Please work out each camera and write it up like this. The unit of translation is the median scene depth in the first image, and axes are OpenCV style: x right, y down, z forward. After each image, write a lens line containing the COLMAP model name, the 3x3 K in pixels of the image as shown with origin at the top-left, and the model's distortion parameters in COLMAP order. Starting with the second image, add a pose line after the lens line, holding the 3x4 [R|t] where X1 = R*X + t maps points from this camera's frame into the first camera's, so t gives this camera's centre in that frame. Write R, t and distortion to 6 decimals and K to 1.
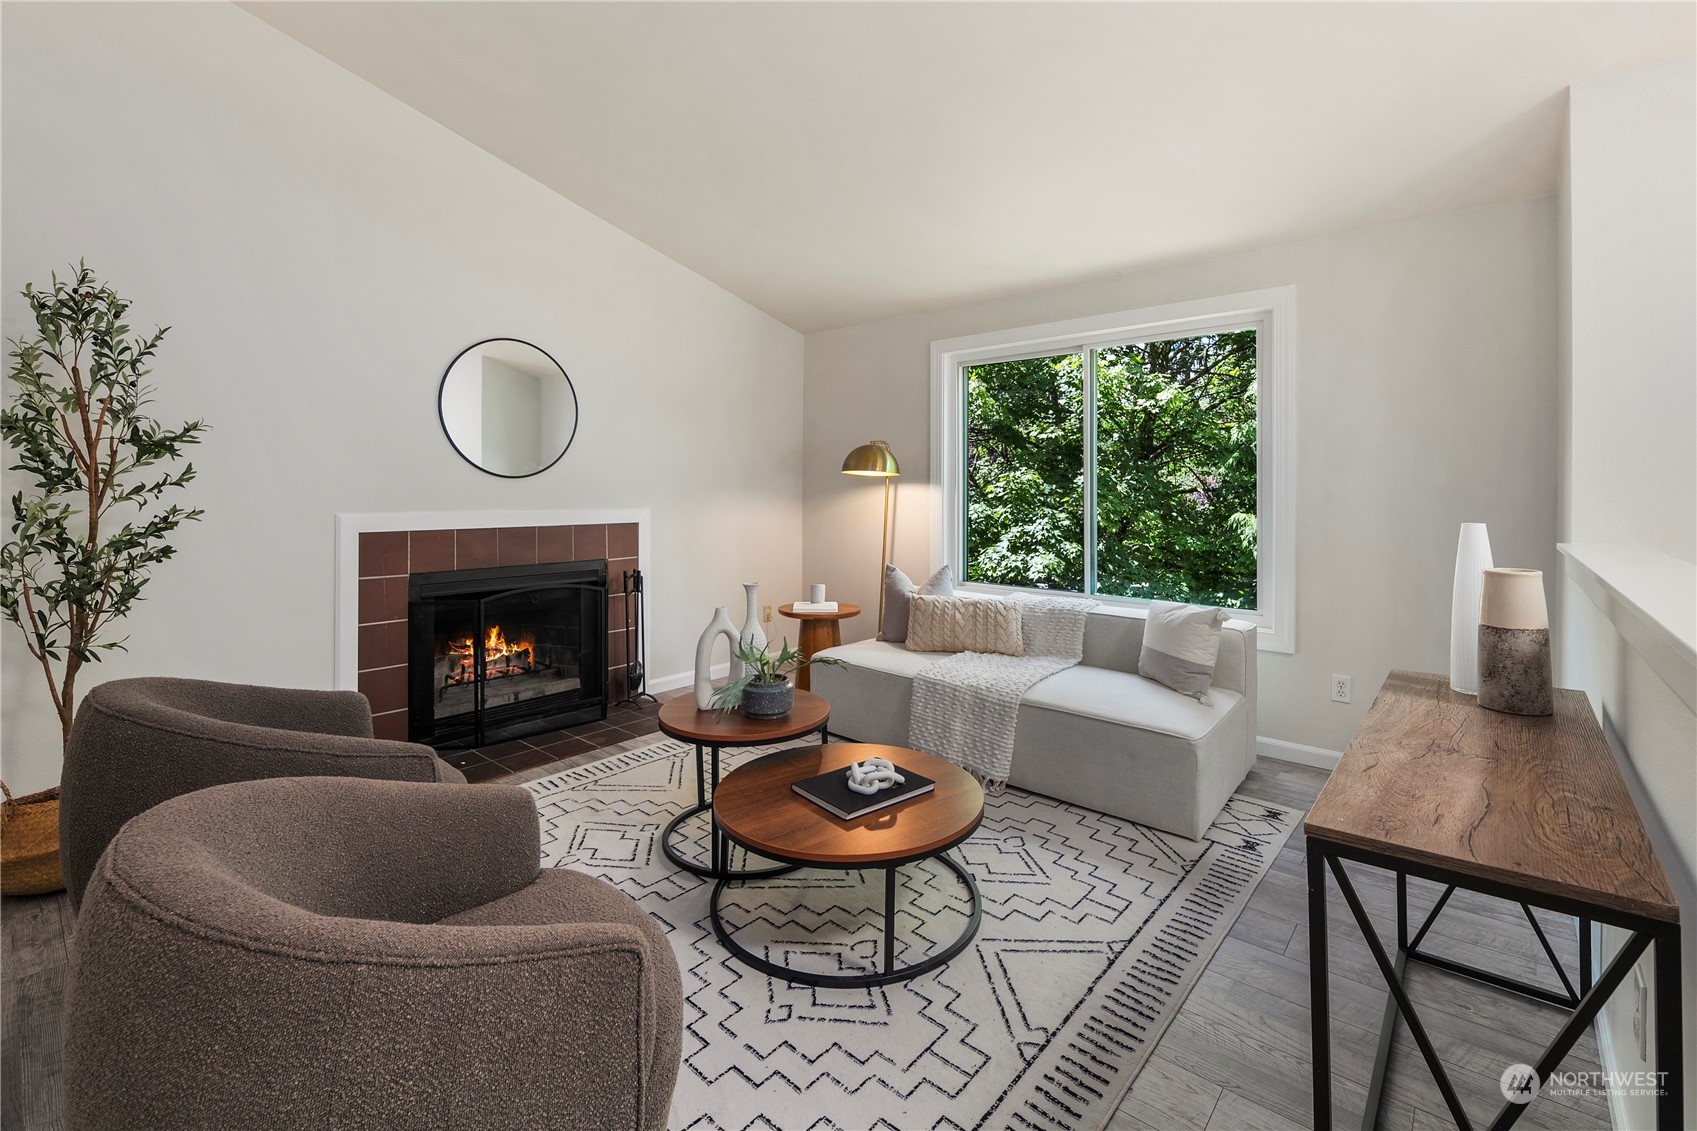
lens RADIAL K [[739.5, 0, 866.4], [0, 739.5, 485.3], [0, 0, 1]] dist [-0.001273, -0.001521]
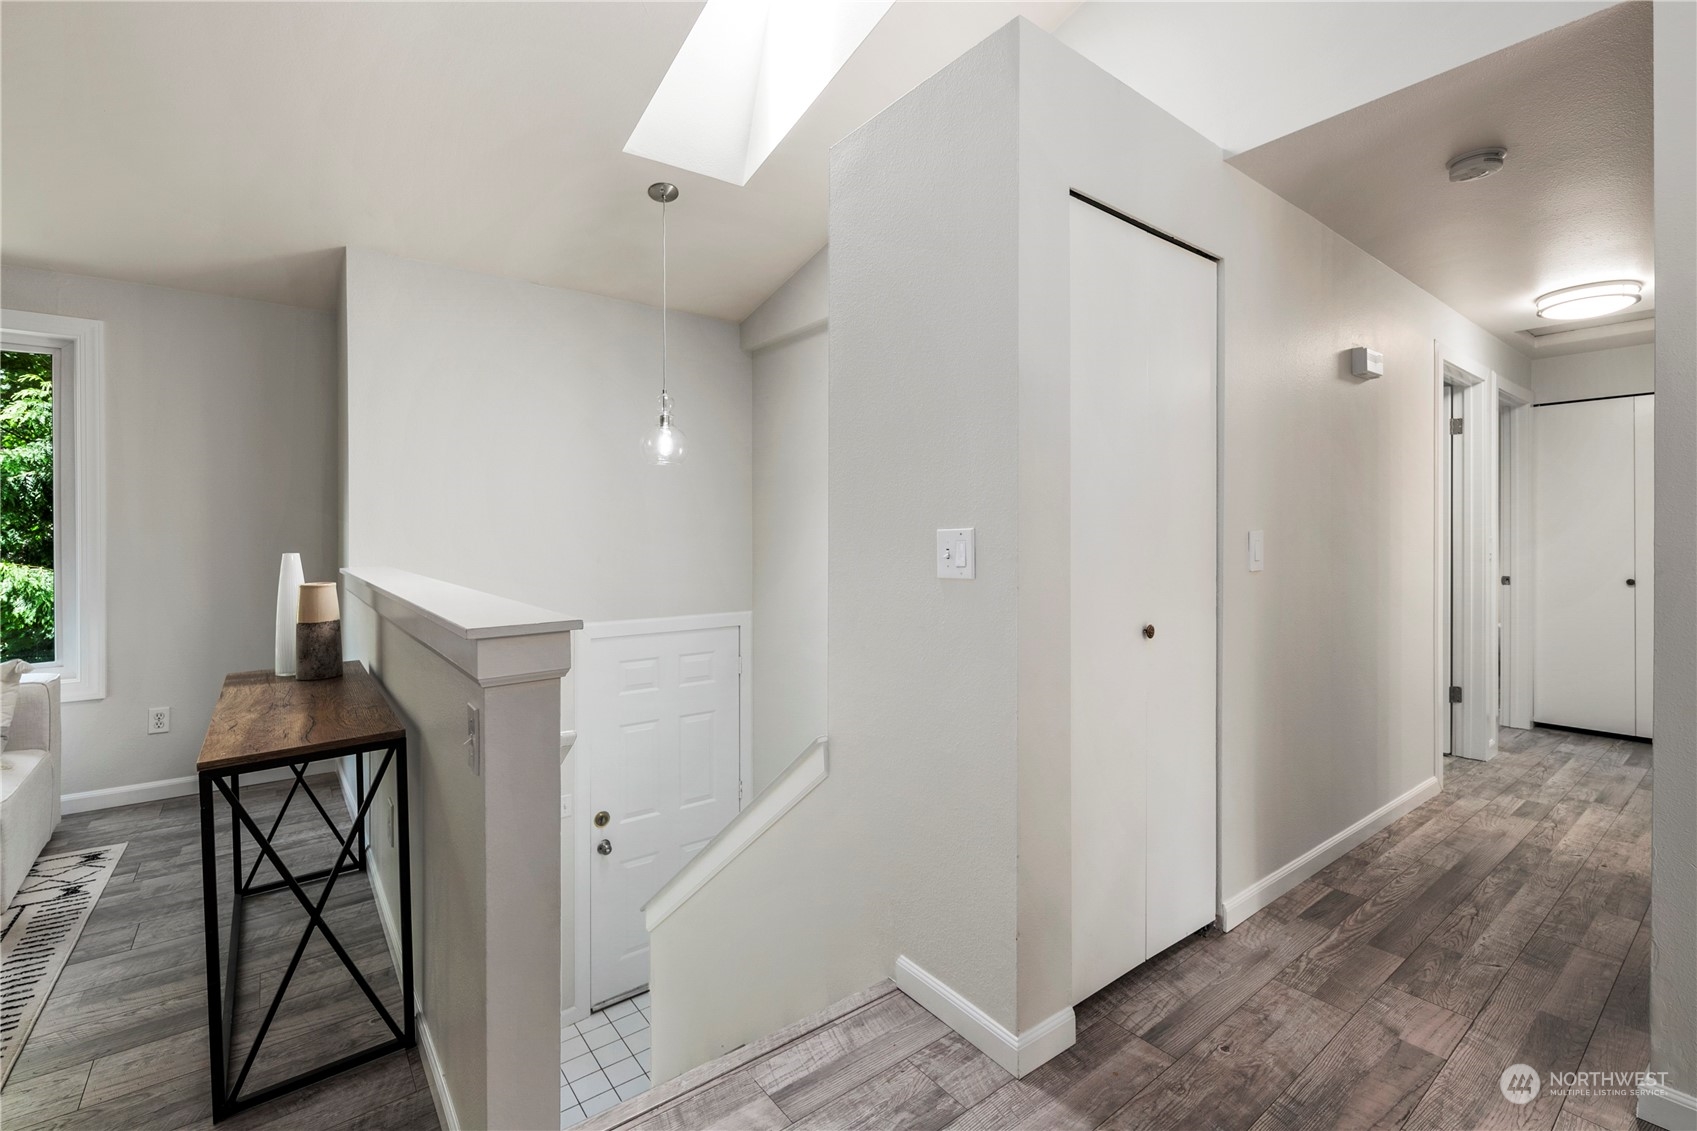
lens RADIAL K [[739.5, 0, 821.0], [0, 739.5, 533.6], [0, 0, 1]] dist [-0.001273, -0.001521]
pose [[0.227689, -0.004779, 0.973722, -0.240507], [-0.001269, 0.999986, 0.005205, 0.005201], [-0.973733, -0.002421, 0.227680, -0.227211]]
